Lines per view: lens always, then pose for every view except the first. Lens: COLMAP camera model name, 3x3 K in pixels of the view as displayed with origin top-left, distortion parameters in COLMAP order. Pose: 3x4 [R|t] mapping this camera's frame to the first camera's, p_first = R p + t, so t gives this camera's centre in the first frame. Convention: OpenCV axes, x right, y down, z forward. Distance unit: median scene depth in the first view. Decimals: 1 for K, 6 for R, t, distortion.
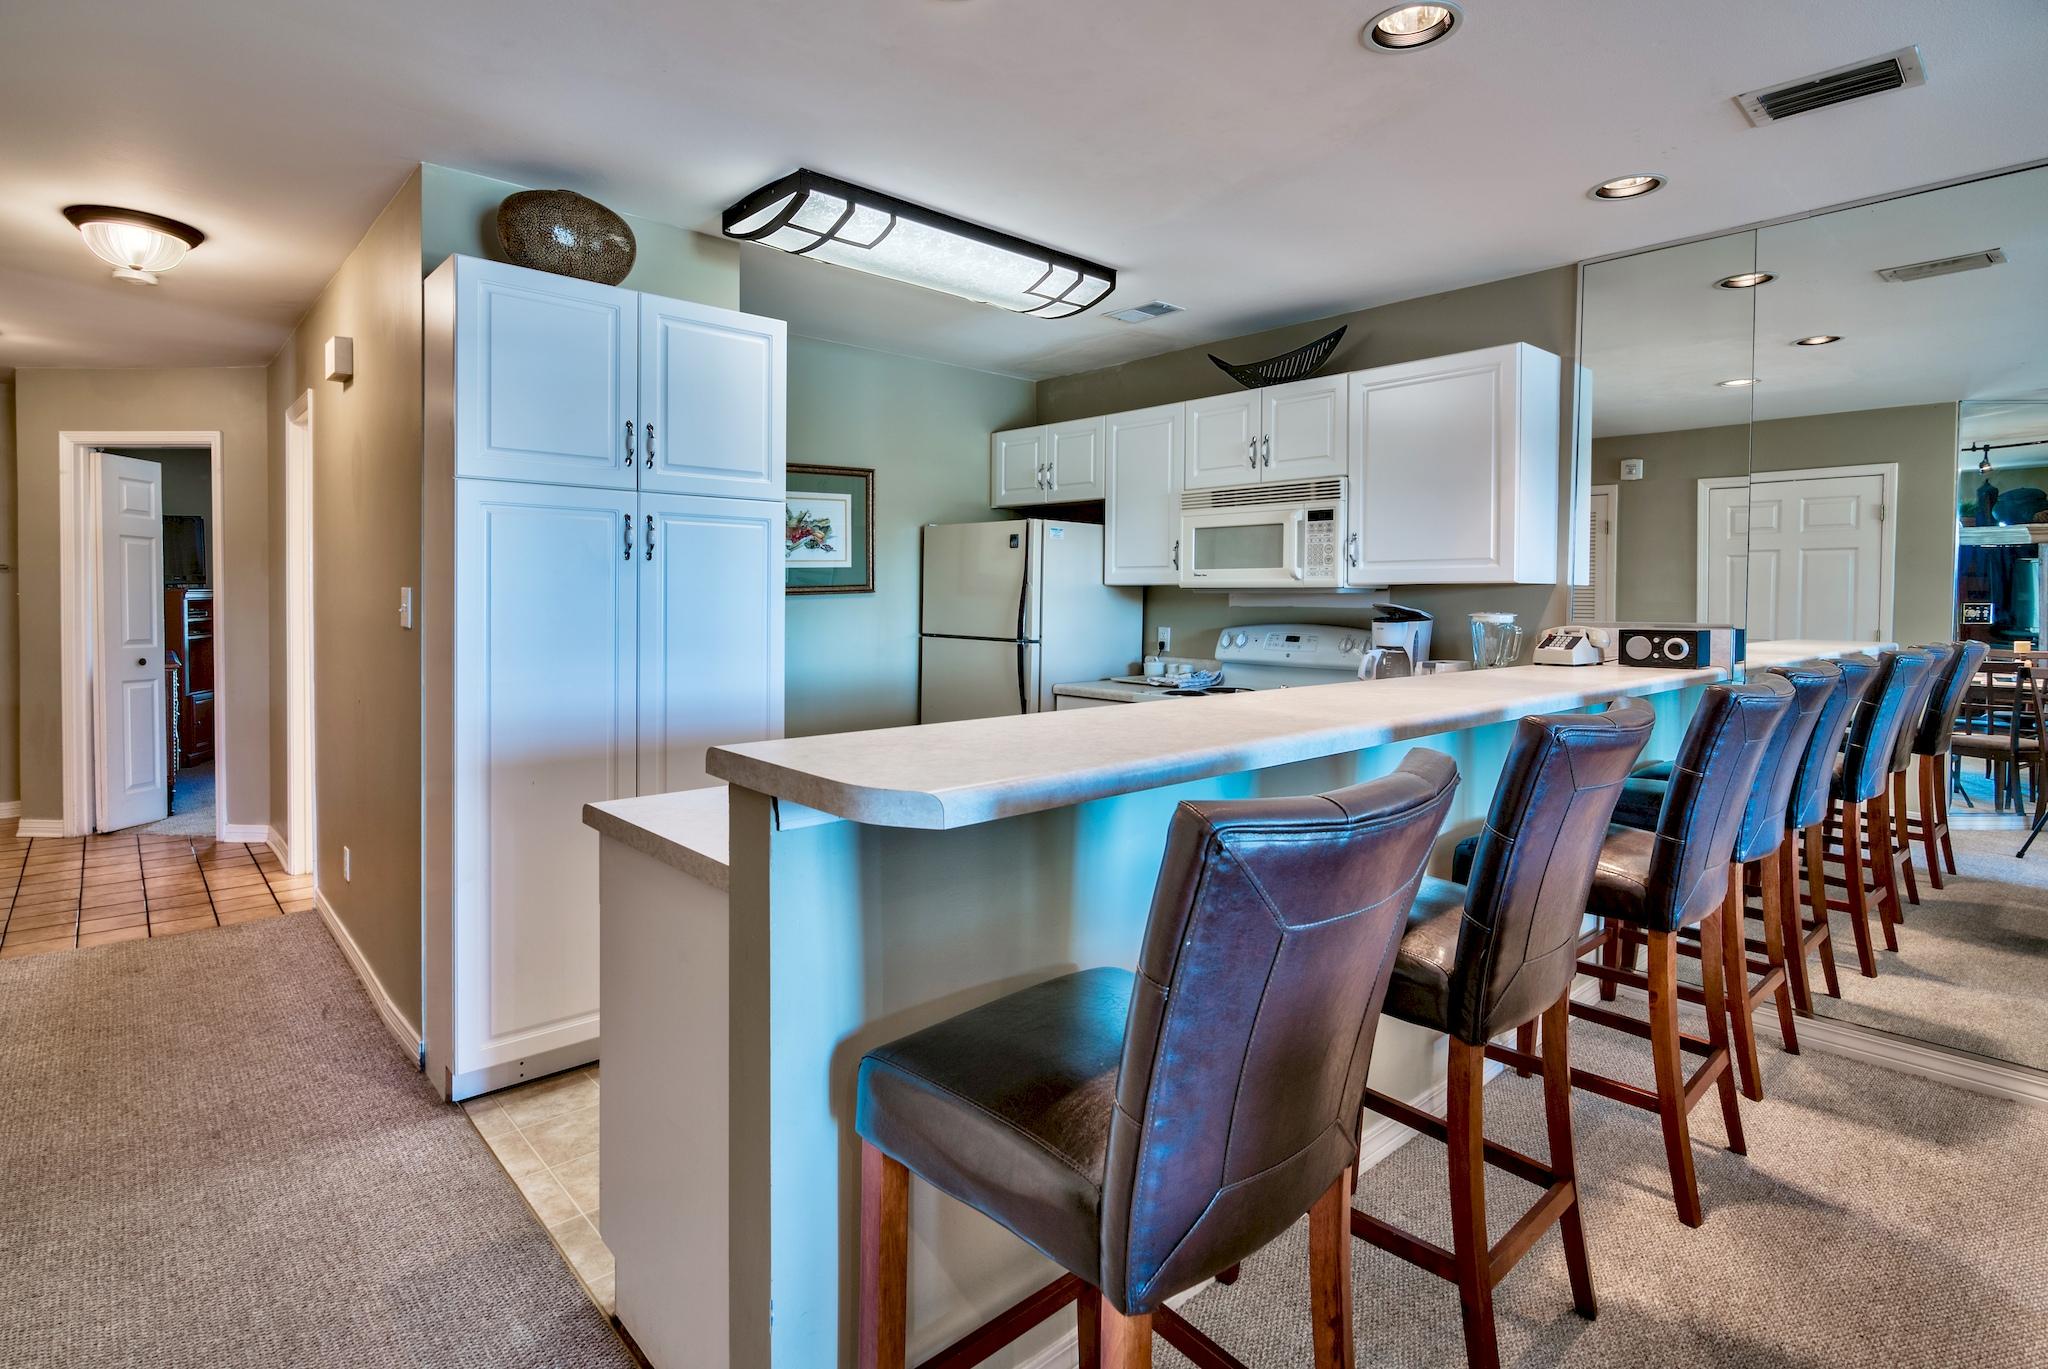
lens RADIAL K [[1031.3, 0, 1016.9], [0, 1031.3, 583.7], [0, 0, 1]] dist [-0.003092, -0.000182]
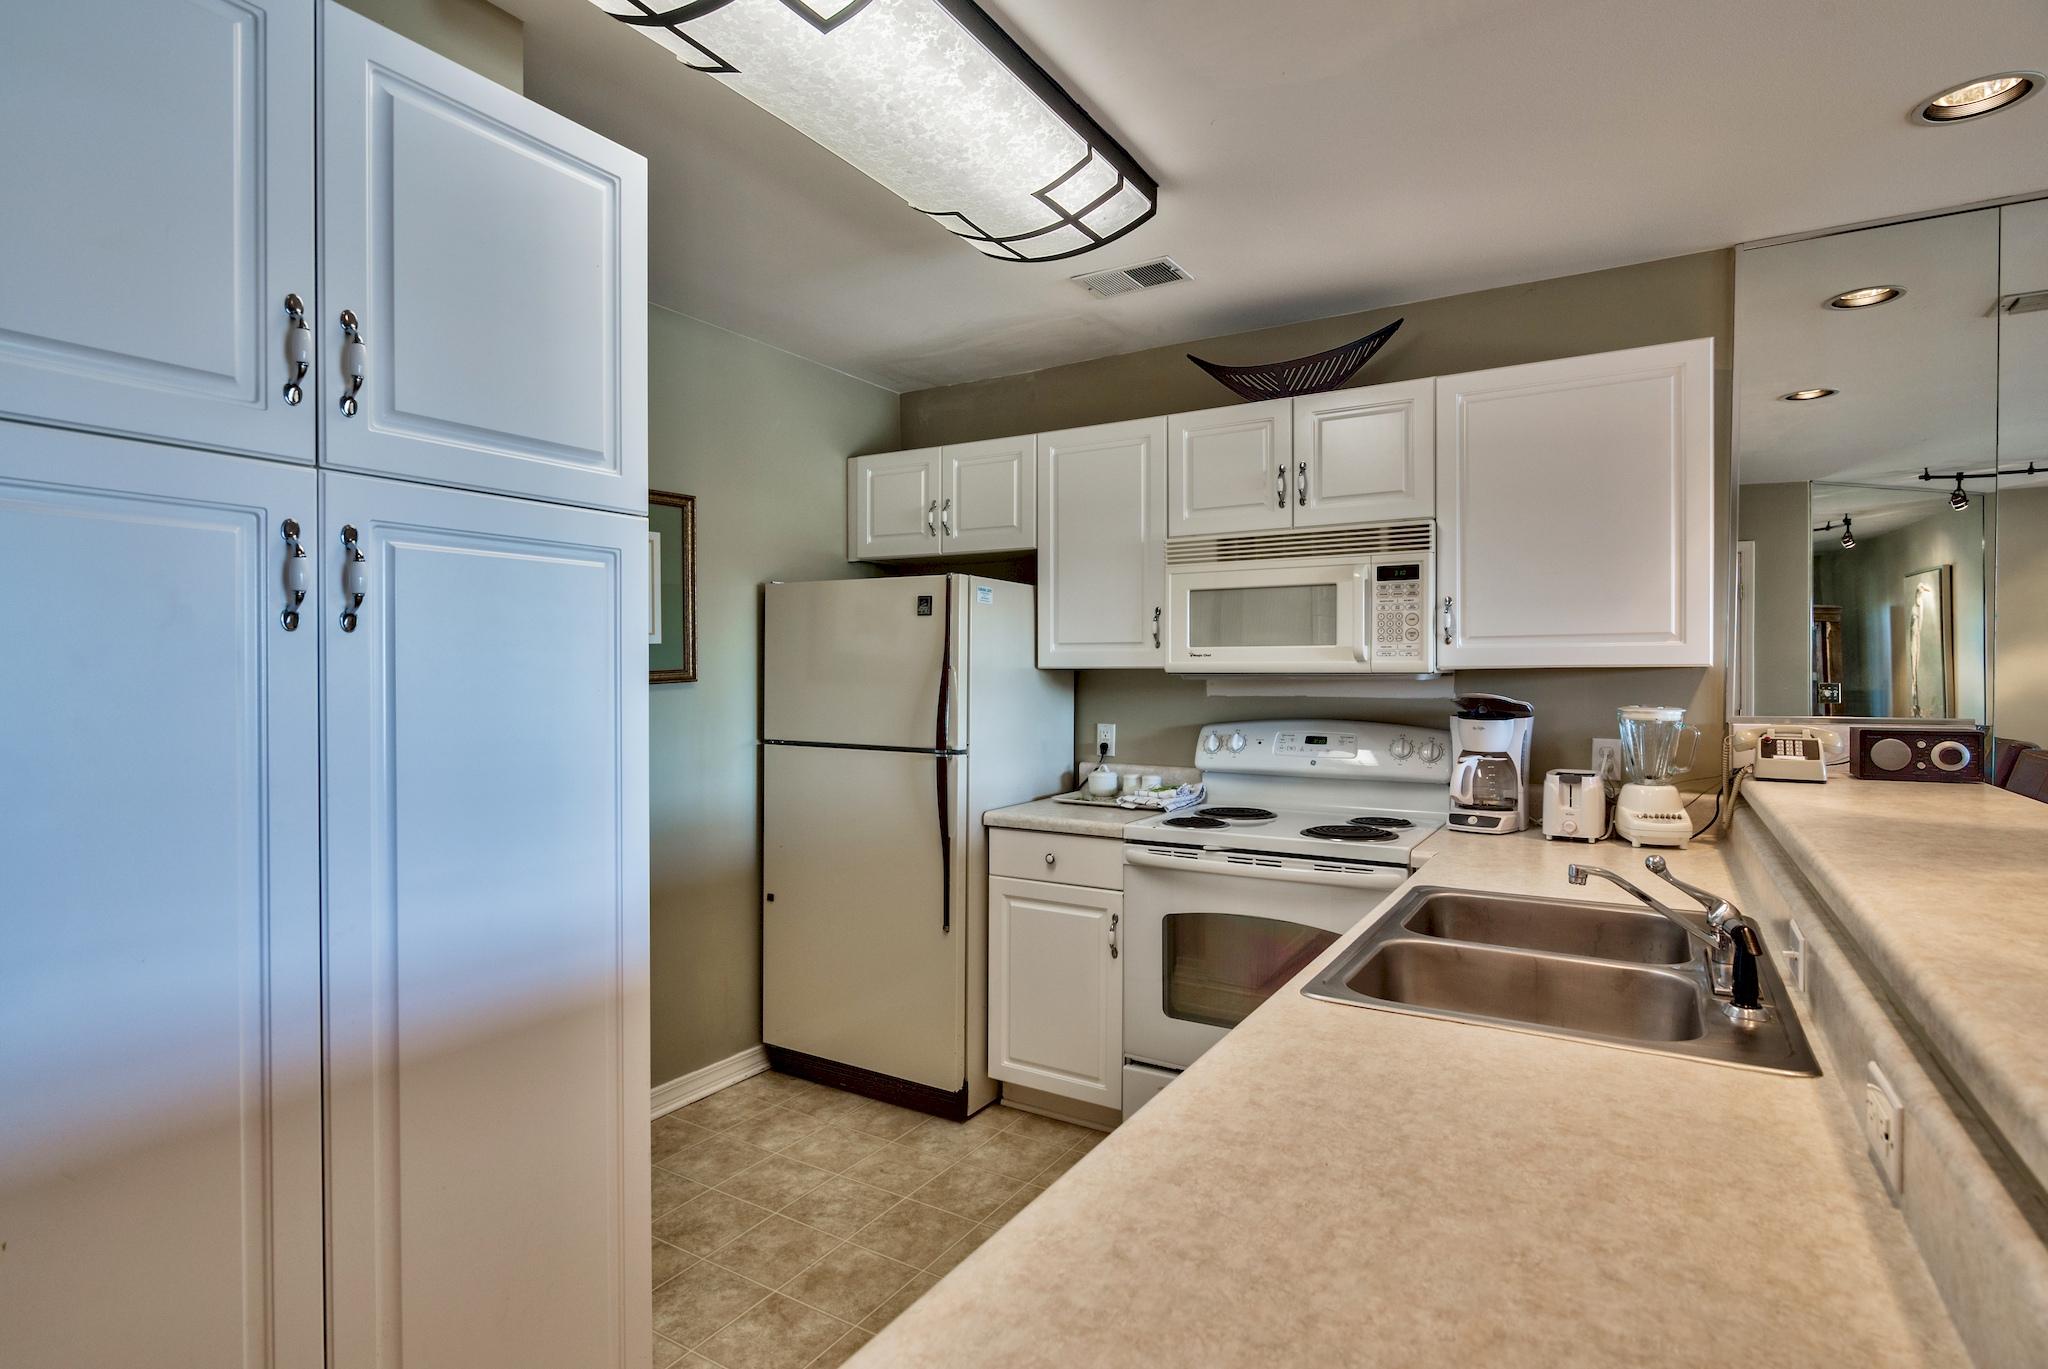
lens RADIAL K [[1007.1, 0, 1022.5], [0, 1007.1, 666.5], [0, 0, 1]] dist [-0.001728, -0.000098]
pose [[0.954173, -0.006891, 0.299177, -0.157351], [0.004052, 0.999941, 0.010106, -0.008283], [-0.299229, -0.008431, 0.954144, 0.378428]]
